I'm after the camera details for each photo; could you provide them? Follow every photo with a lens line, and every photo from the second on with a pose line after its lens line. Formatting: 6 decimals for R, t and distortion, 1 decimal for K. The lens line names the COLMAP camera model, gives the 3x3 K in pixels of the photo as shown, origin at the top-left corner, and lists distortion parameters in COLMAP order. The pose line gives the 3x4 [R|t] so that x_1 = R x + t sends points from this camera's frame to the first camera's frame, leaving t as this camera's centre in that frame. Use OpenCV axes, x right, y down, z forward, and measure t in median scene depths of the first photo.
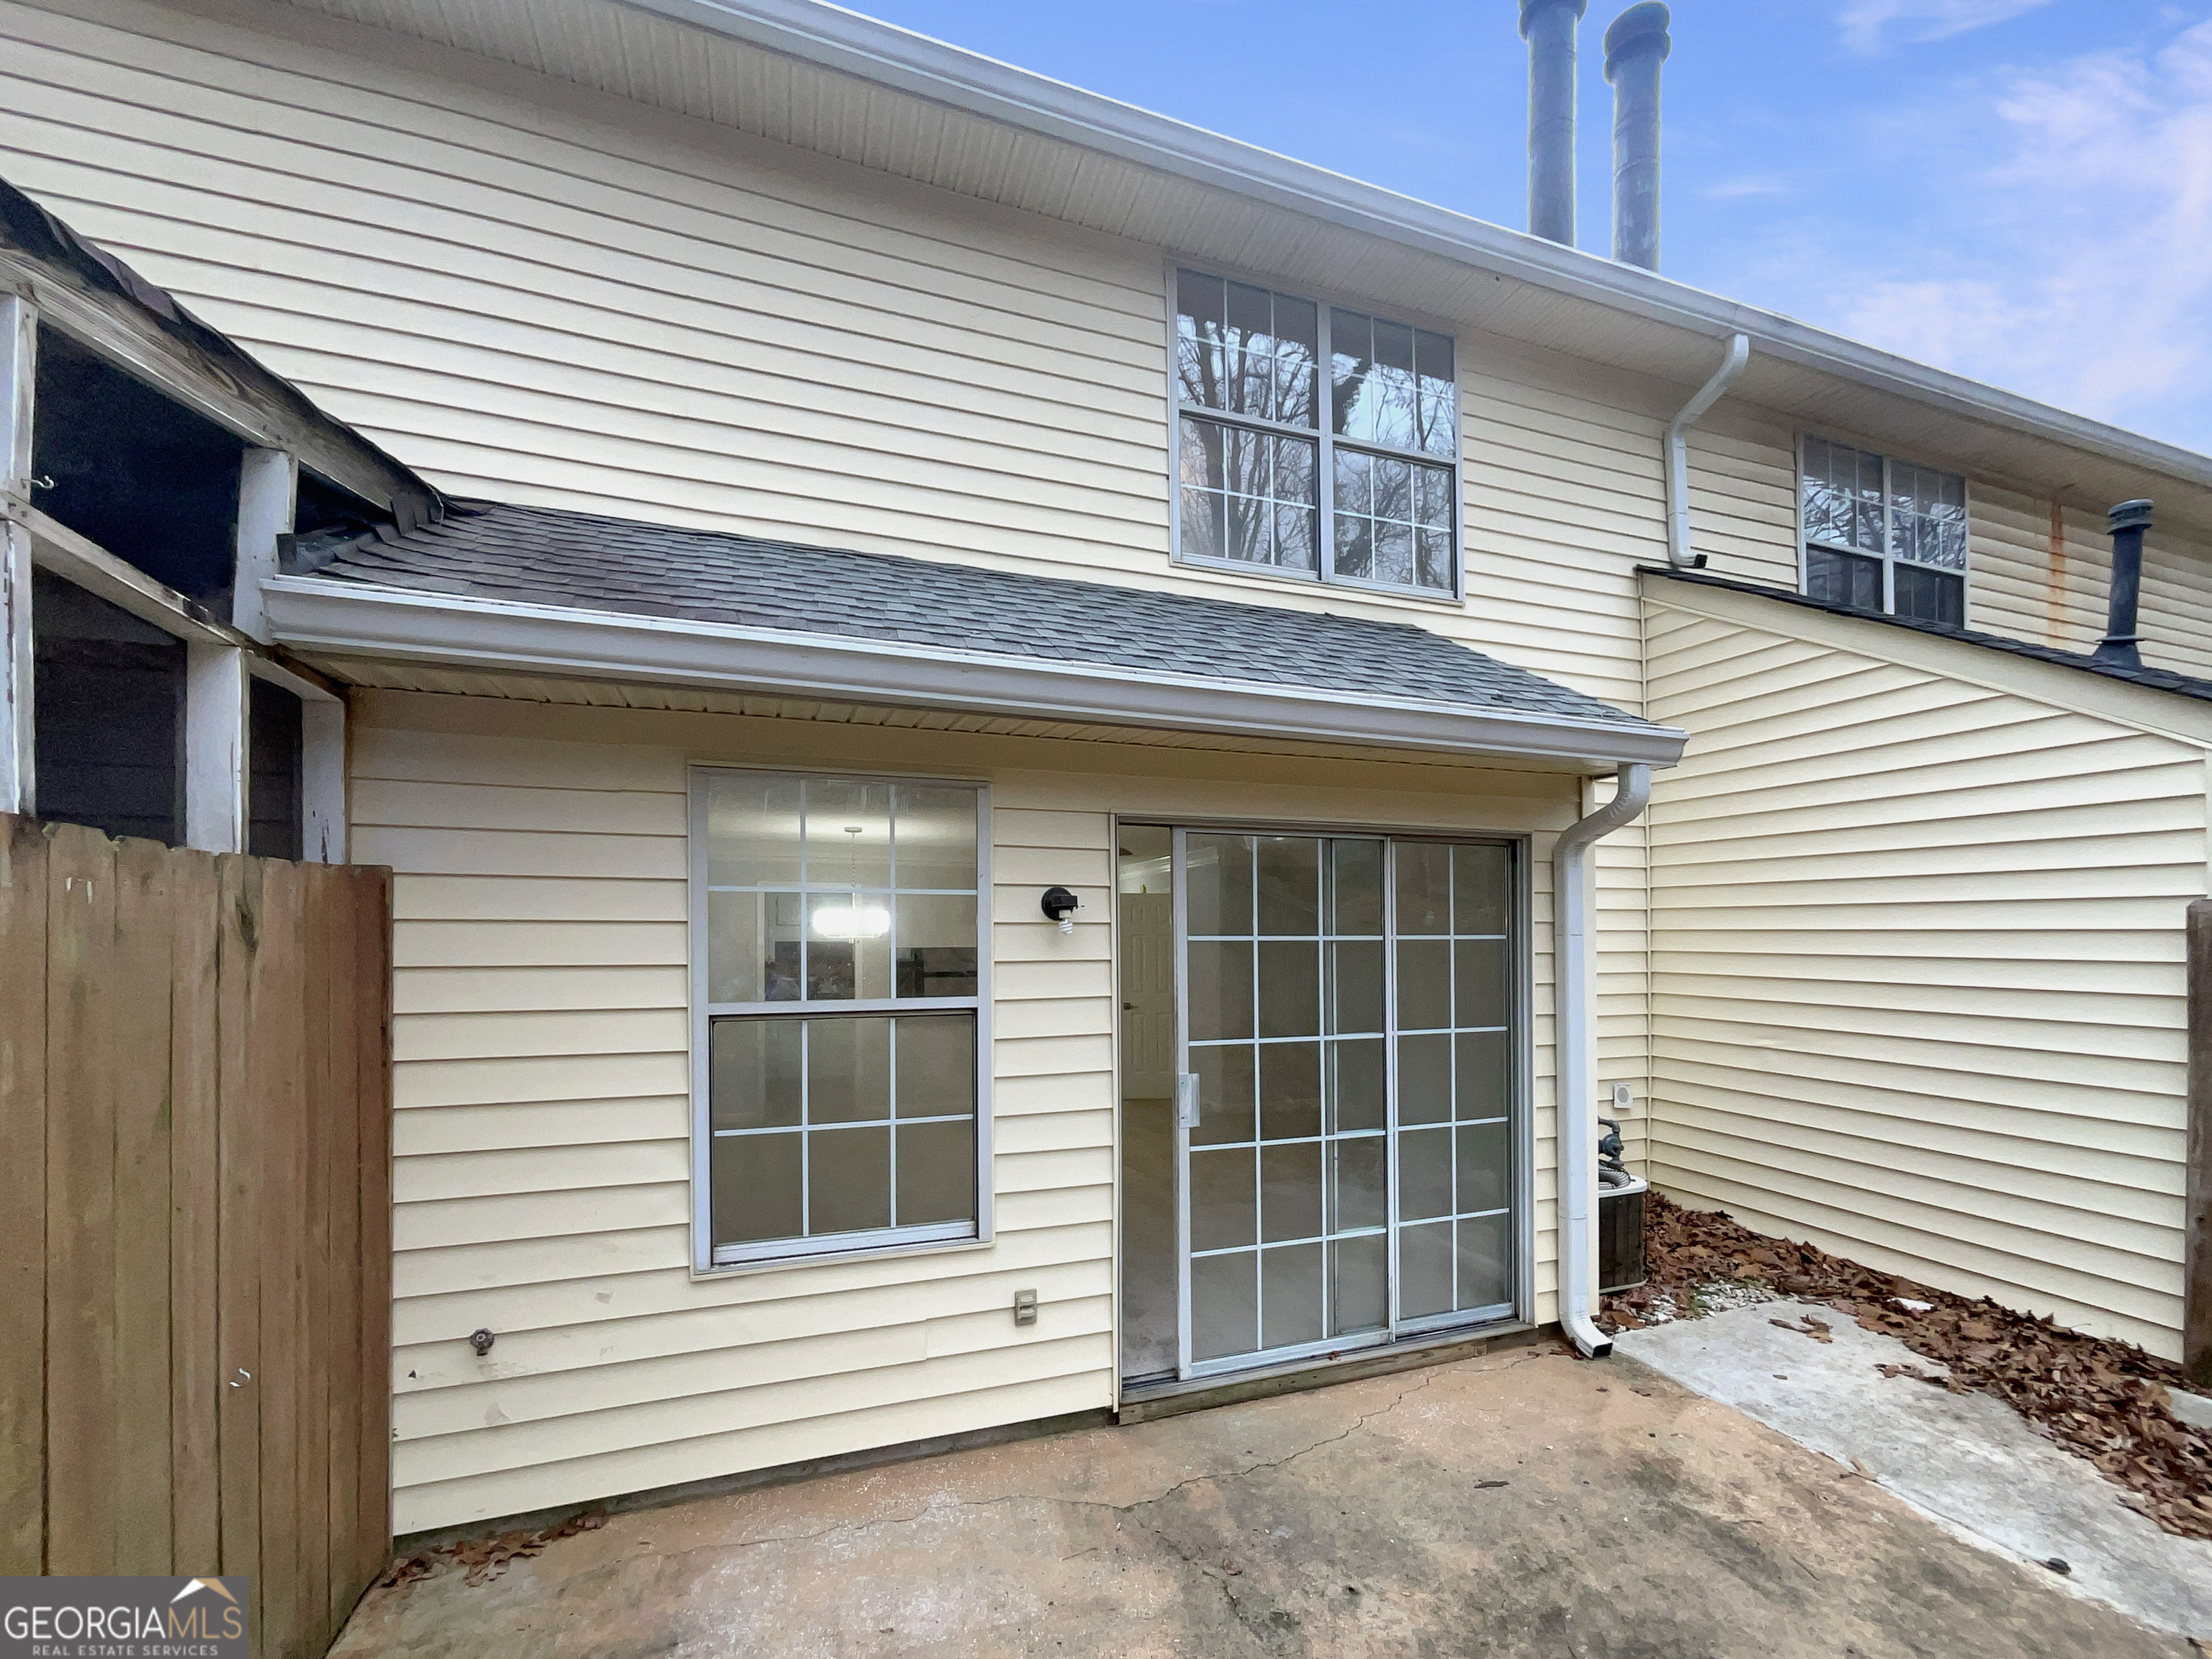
lens RADIAL K [[889.4, 0, 1107.9], [0, 889.4, 807.4], [0, 0, 1]] dist [0.002762, 0.000116]
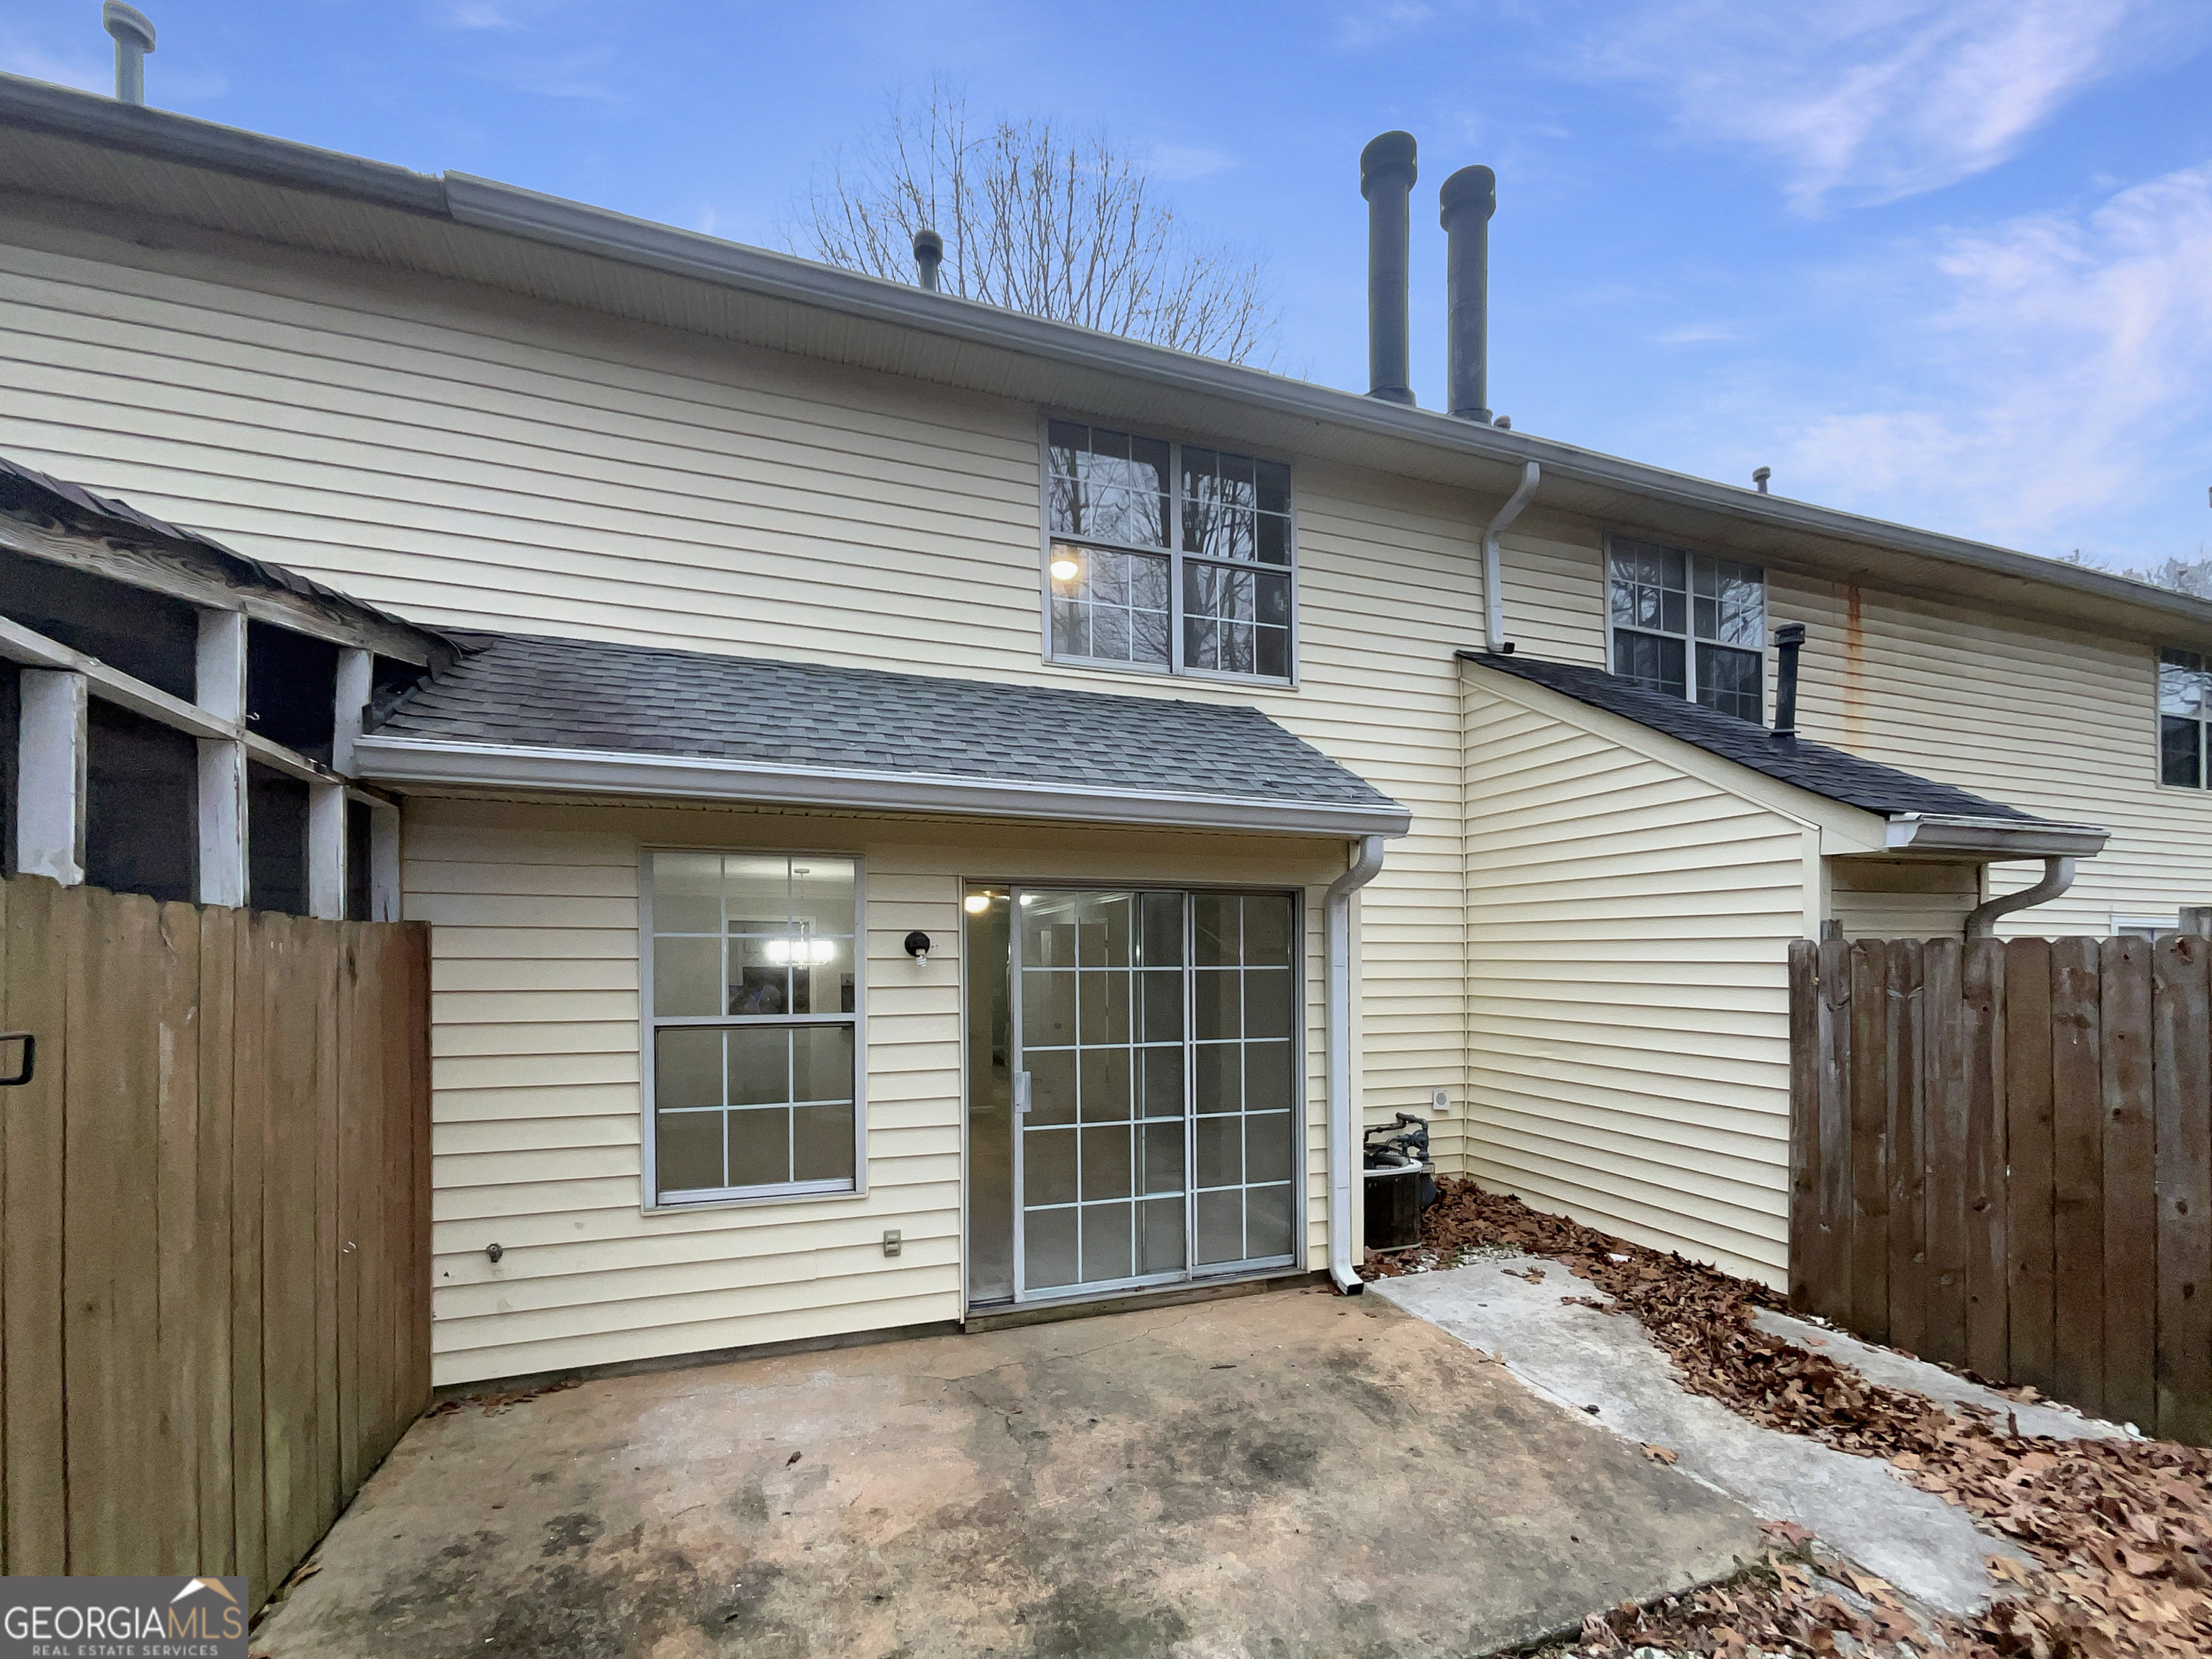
lens RADIAL K [[916.0, 0, 1106.0], [0, 916.0, 829.5], [0, 0, 1]] dist [-0.002128, 0.003899]
pose [[0.999989, -0.000728, -0.004731, 0.231739], [0.000741, 0.999996, 0.002699, -0.067133], [0.004729, -0.002703, 0.999985, -0.373971]]
